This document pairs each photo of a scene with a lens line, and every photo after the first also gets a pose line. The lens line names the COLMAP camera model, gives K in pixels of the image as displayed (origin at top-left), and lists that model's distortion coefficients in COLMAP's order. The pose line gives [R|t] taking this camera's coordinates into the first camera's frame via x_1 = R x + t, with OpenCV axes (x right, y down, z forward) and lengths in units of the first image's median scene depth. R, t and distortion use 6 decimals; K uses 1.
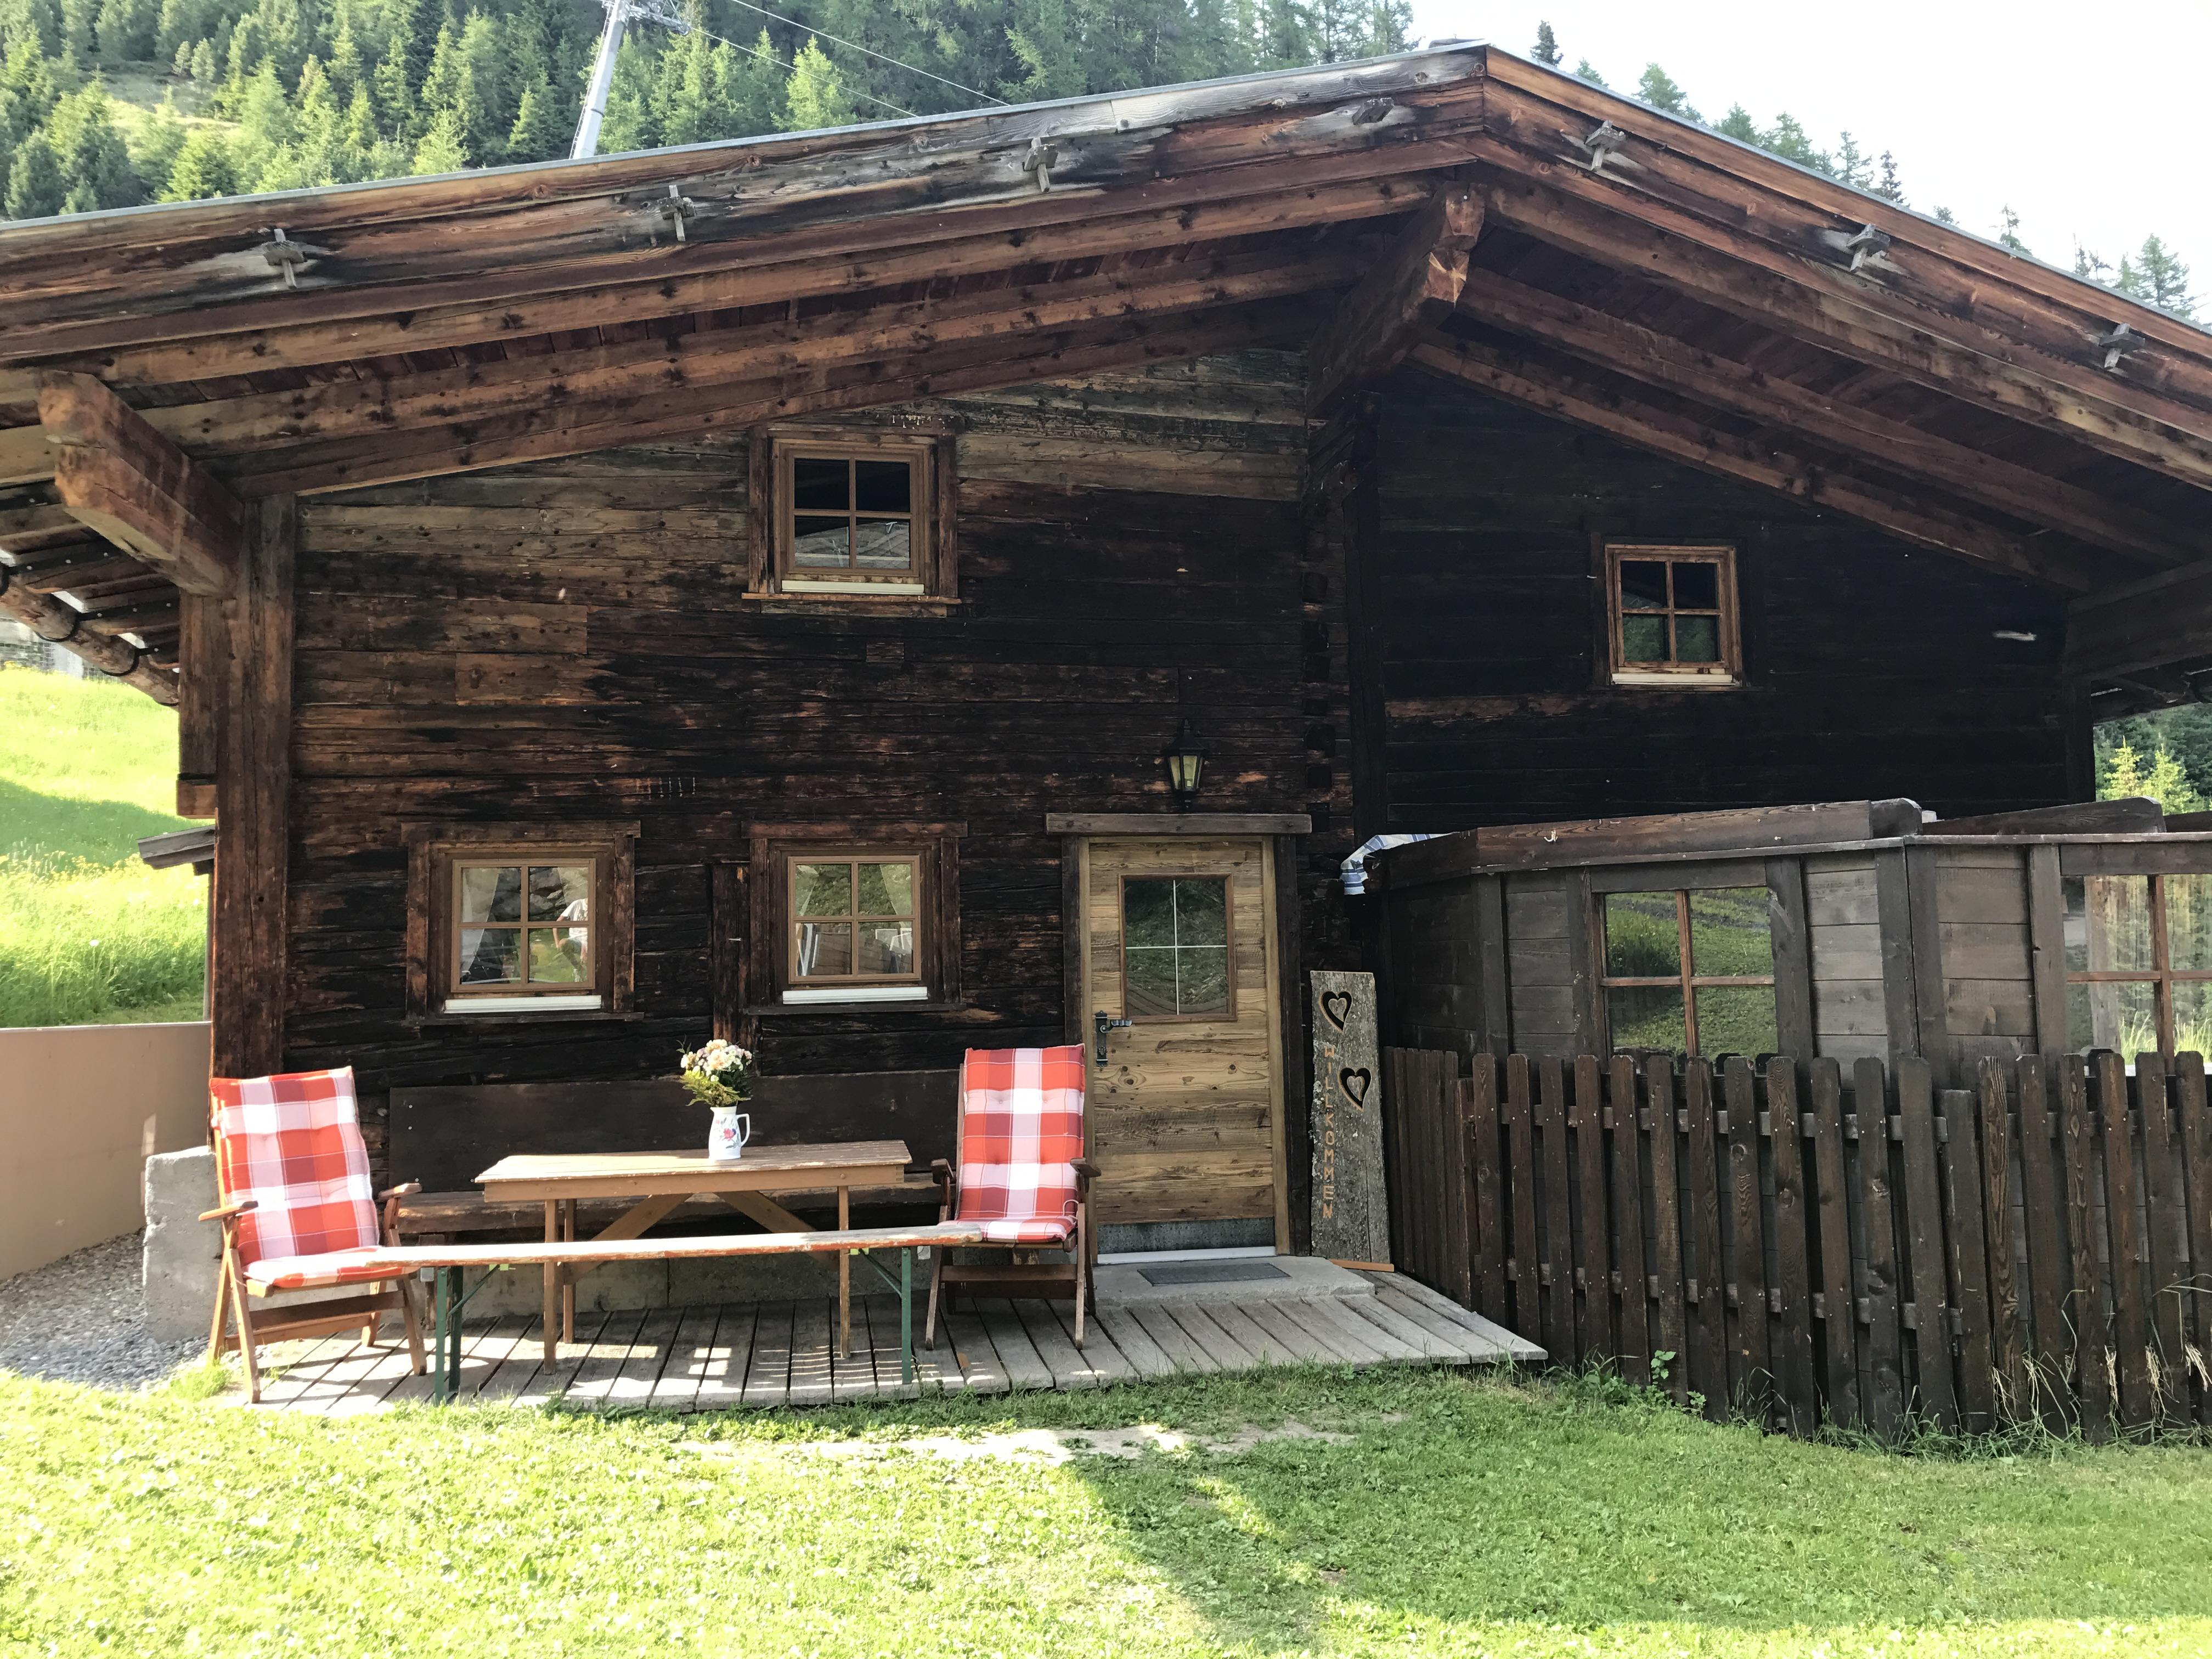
lens RADIAL K [[1787.2, 0, 1106.0], [0, 1787.2, 829.5], [0, 0, 1]] dist [0.040478, -0.056835]
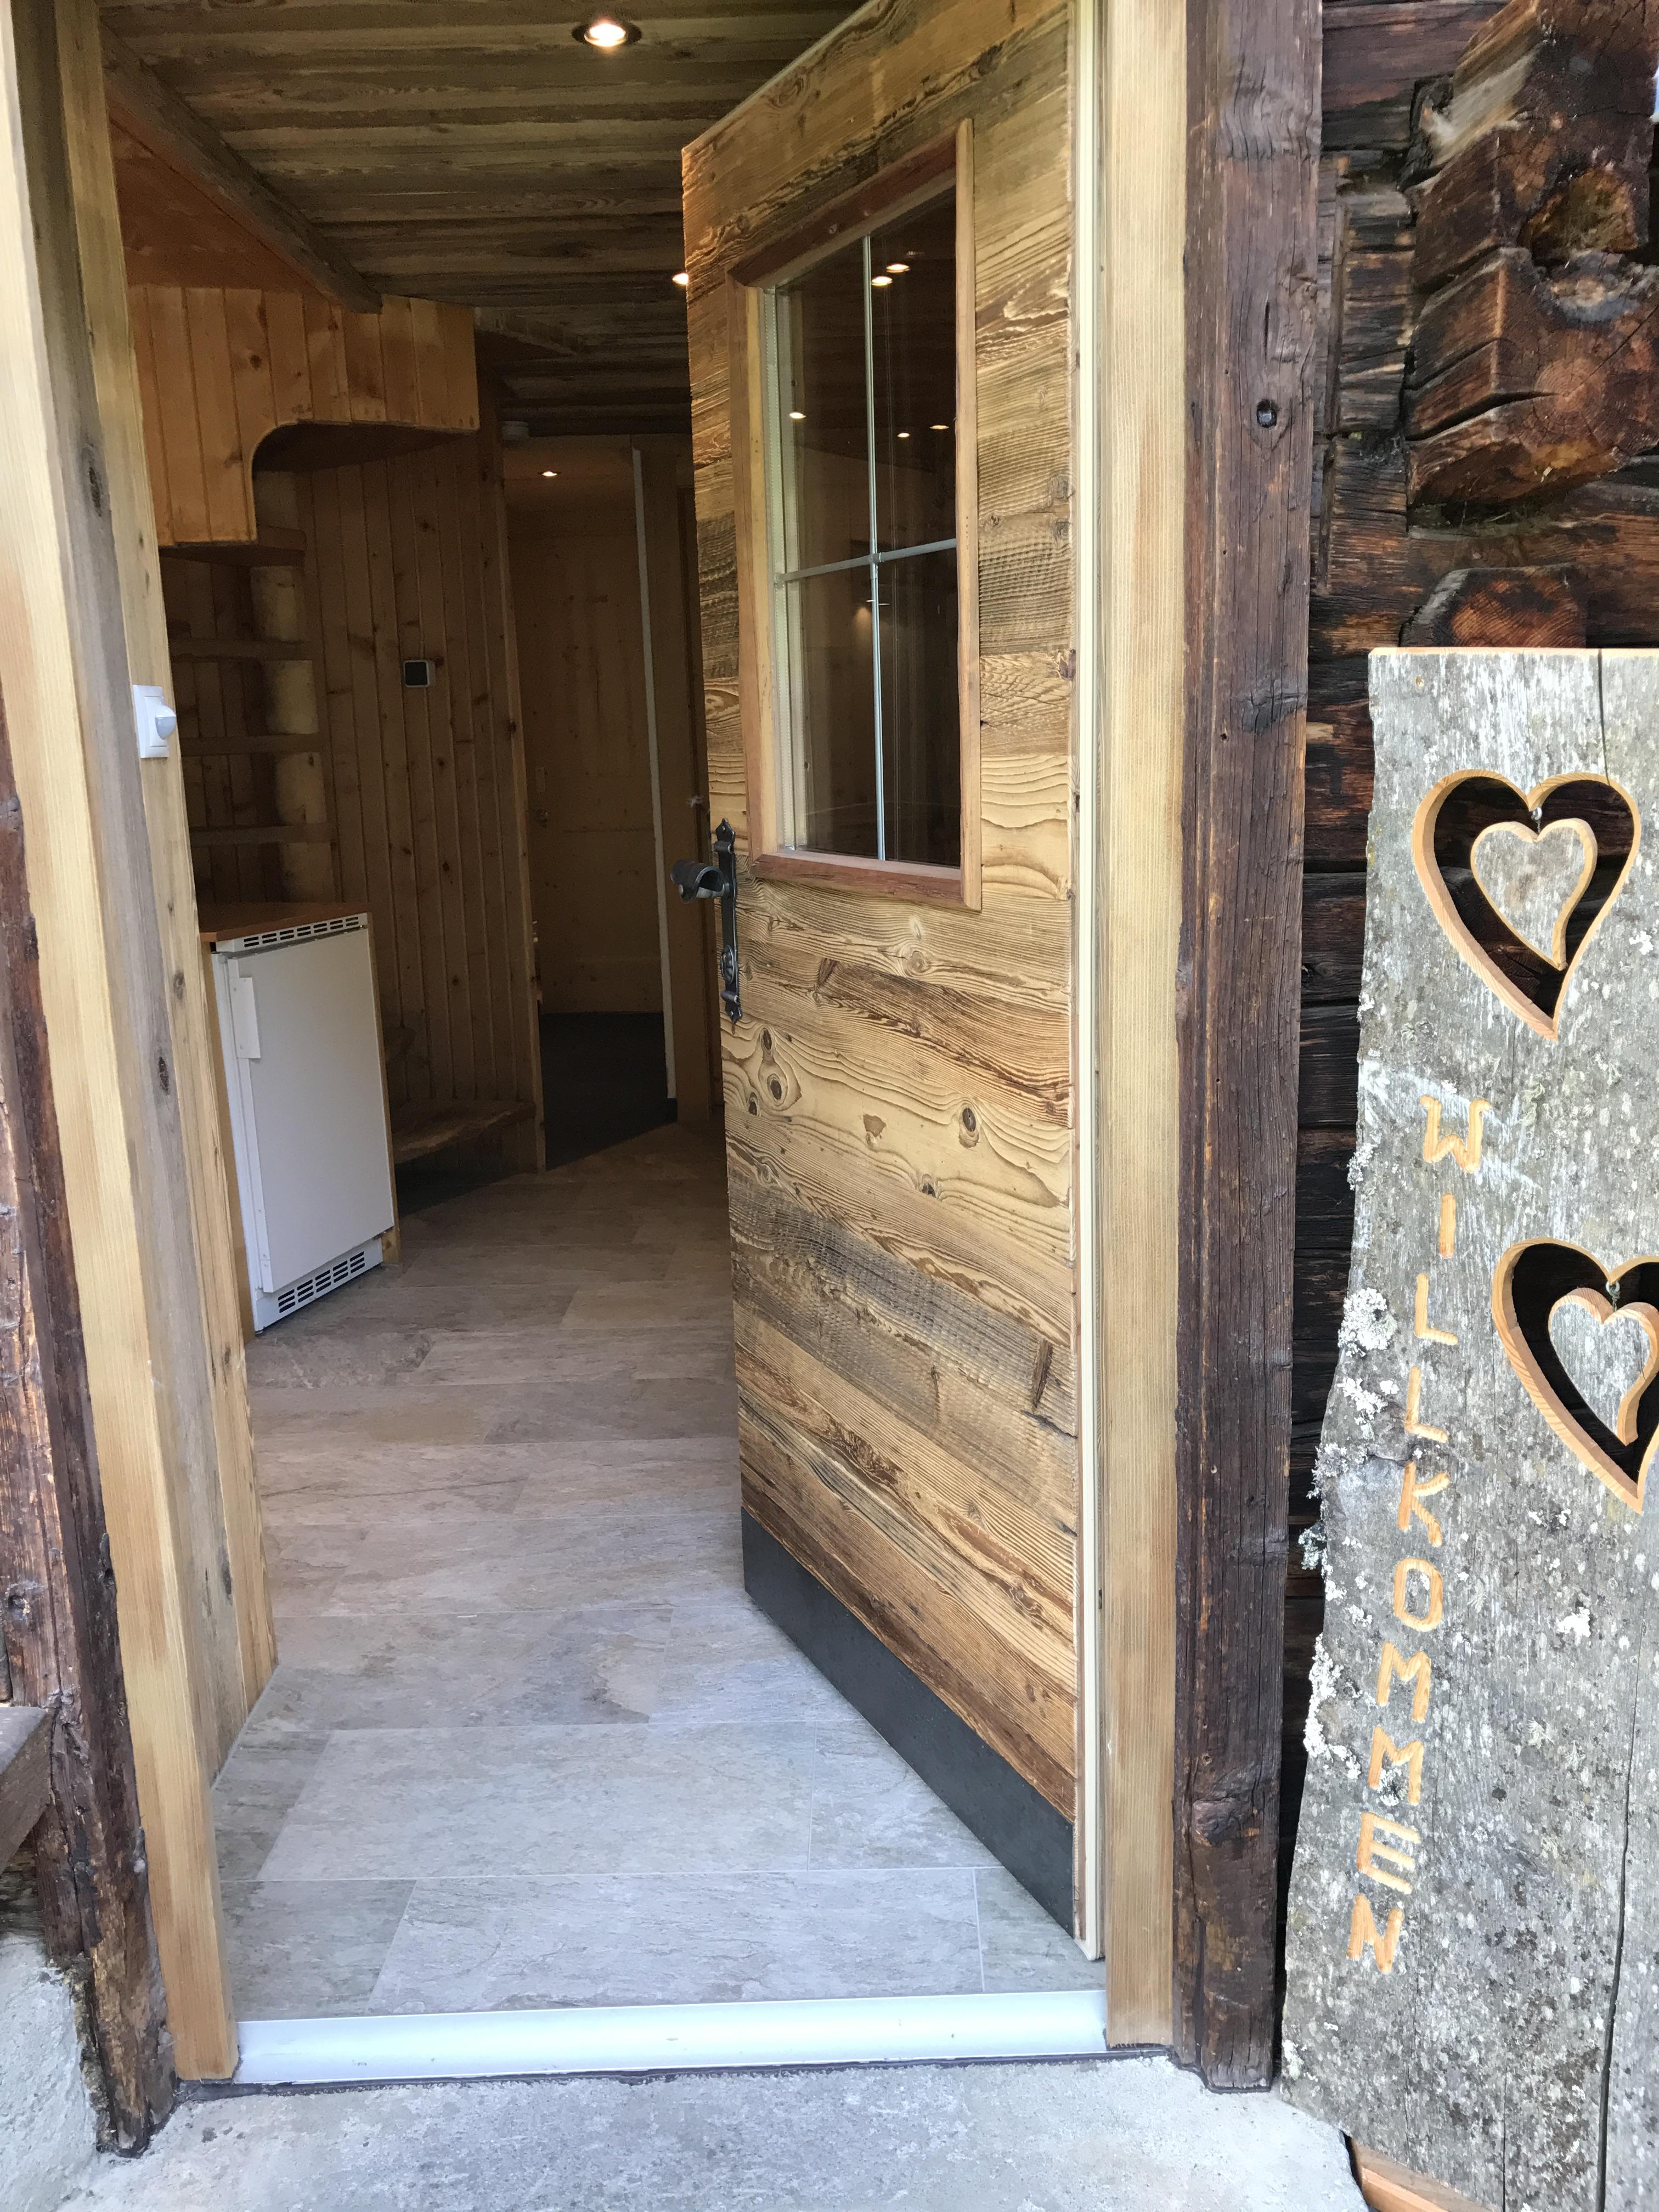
lens RADIAL K [[1824.8, 0, 837.7], [0, 1824.8, 1112.9], [0, 0, 1]] dist [0.083154, -0.208199]
pose [[0.988277, 0.030395, -0.149616, 0.093061], [0.015497, 0.954948, 0.296369, 0.069377], [0.151884, -0.295213, 0.943282, 0.827355]]
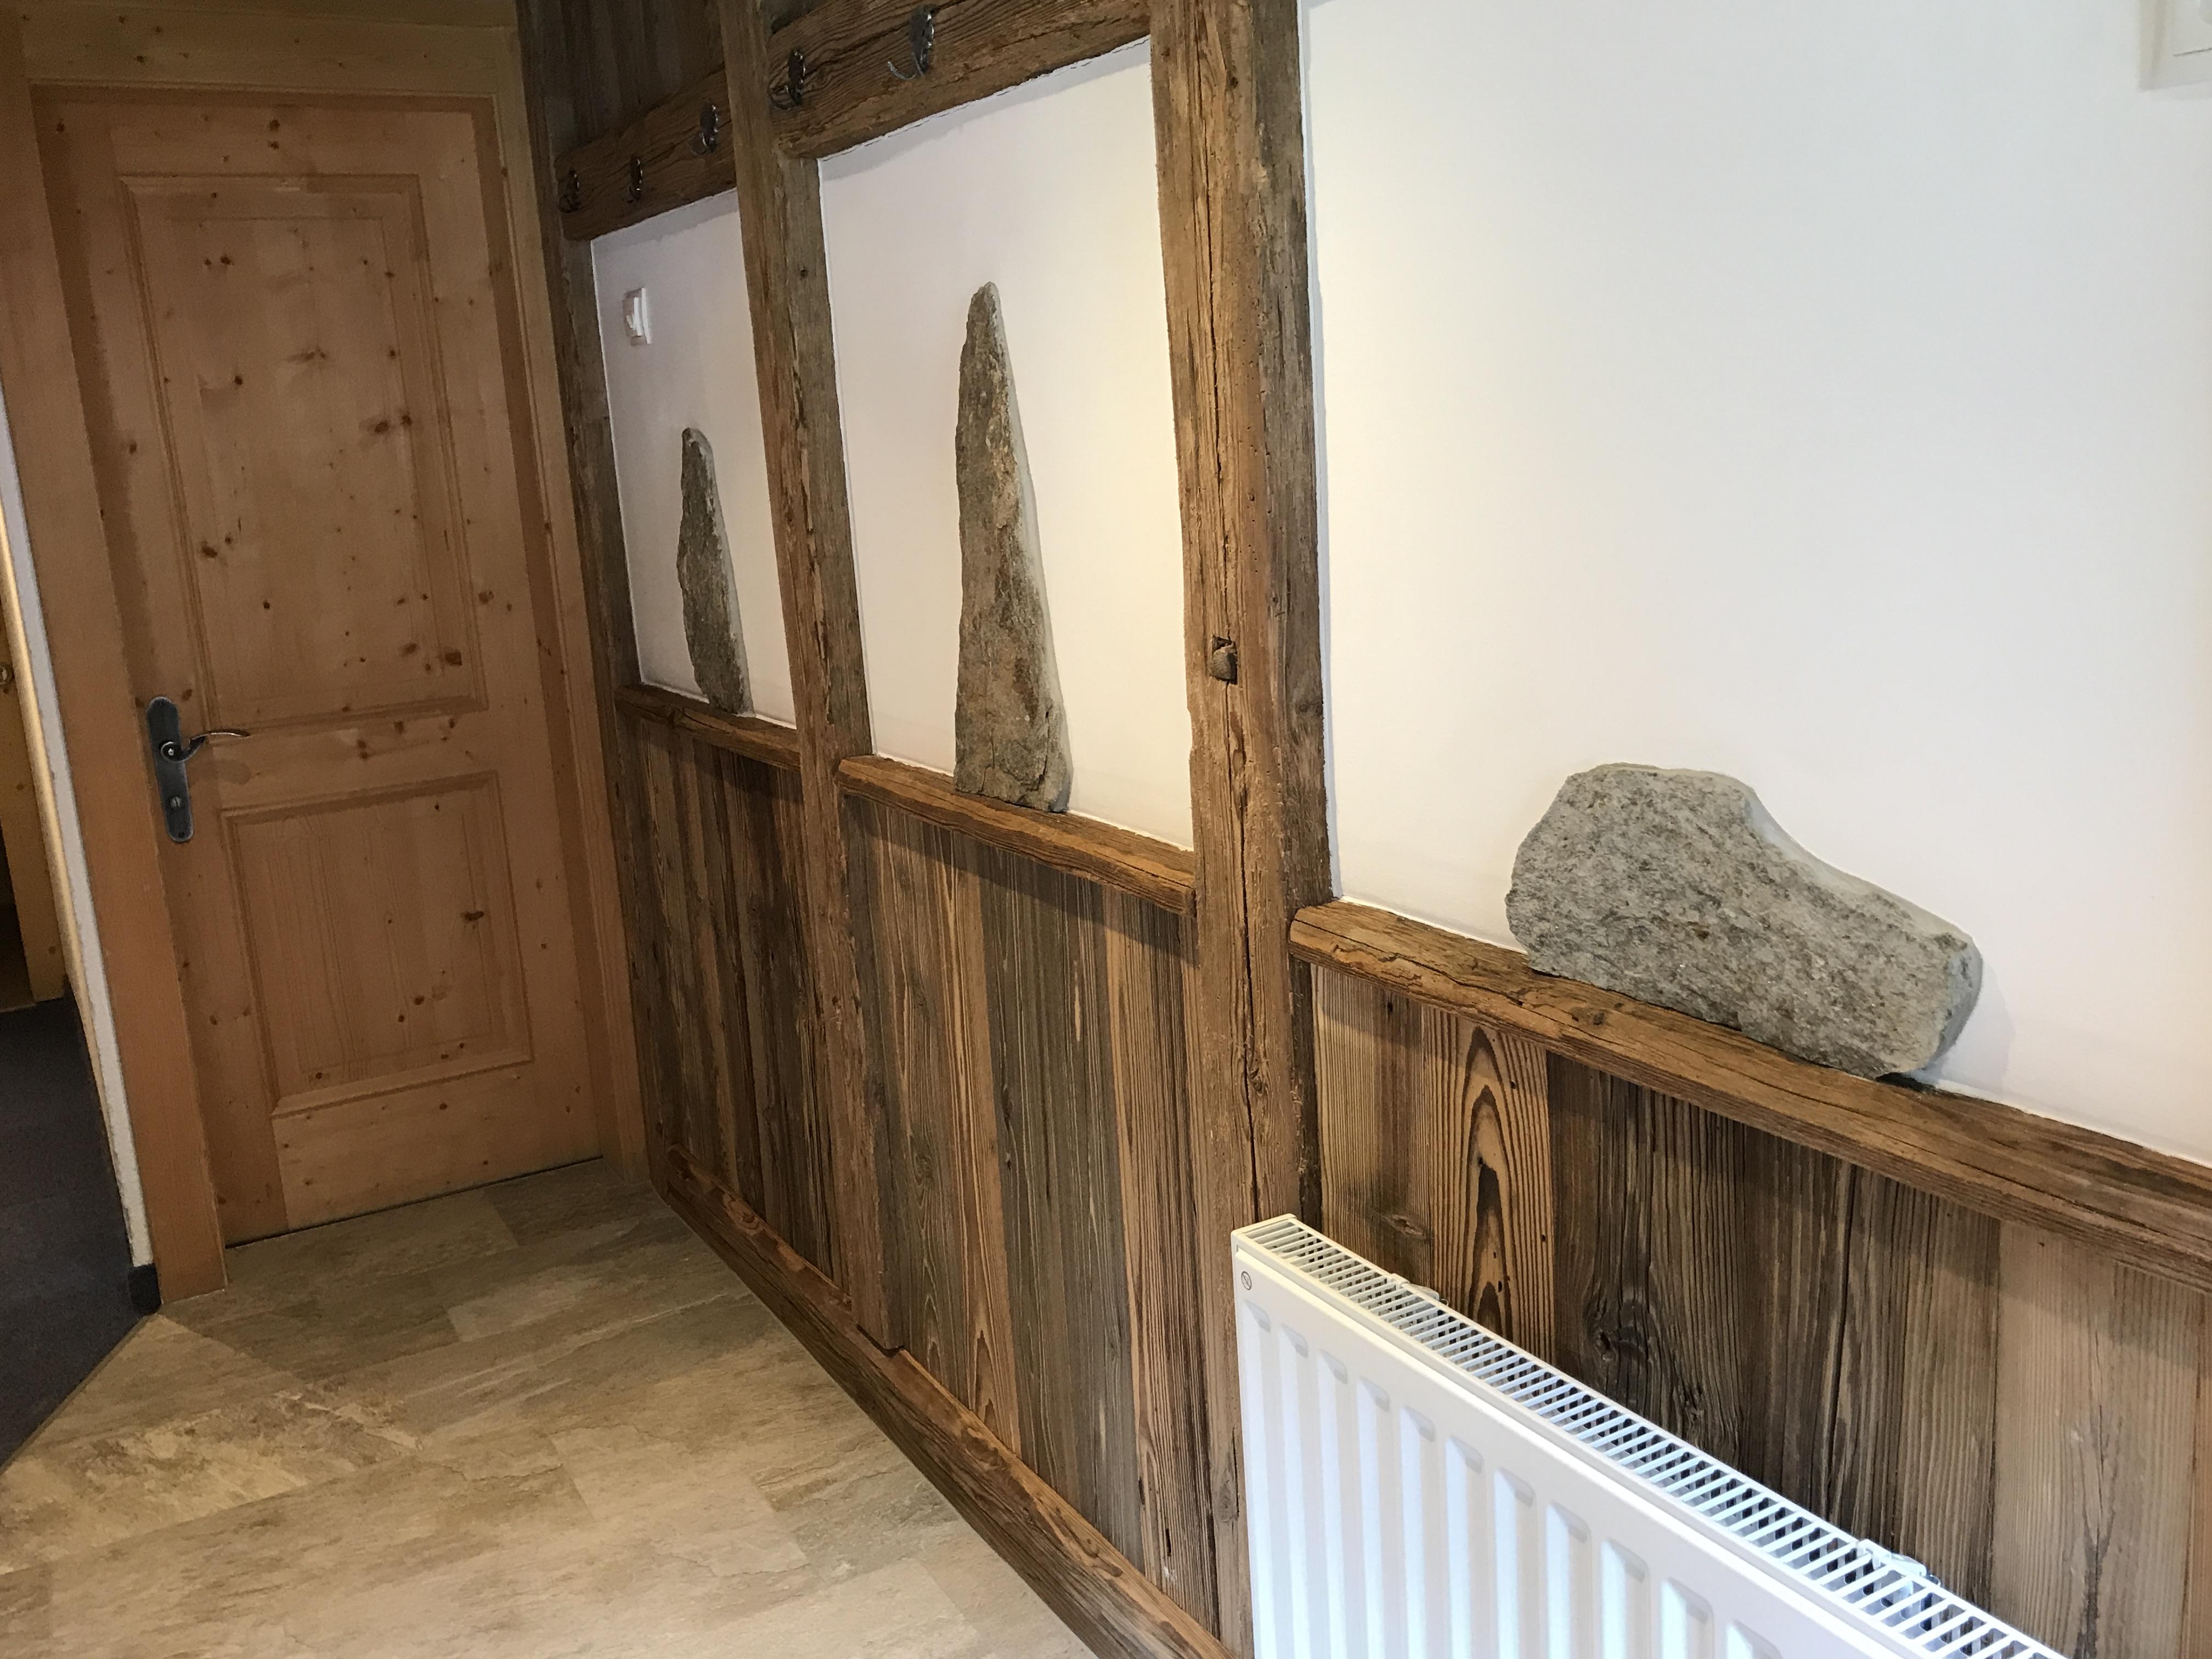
lens RADIAL K [[1961.8, 0, 1102.7], [0, 1961.8, 814.2], [0, 0, 1]] dist [0.012568, 0.013538]
pose [[0.934932, -0.100219, 0.340380, -0.009703], [0.005065, 0.962955, 0.269613, 0.079981], [-0.354791, -0.250346, 0.900805, 1.058862]]
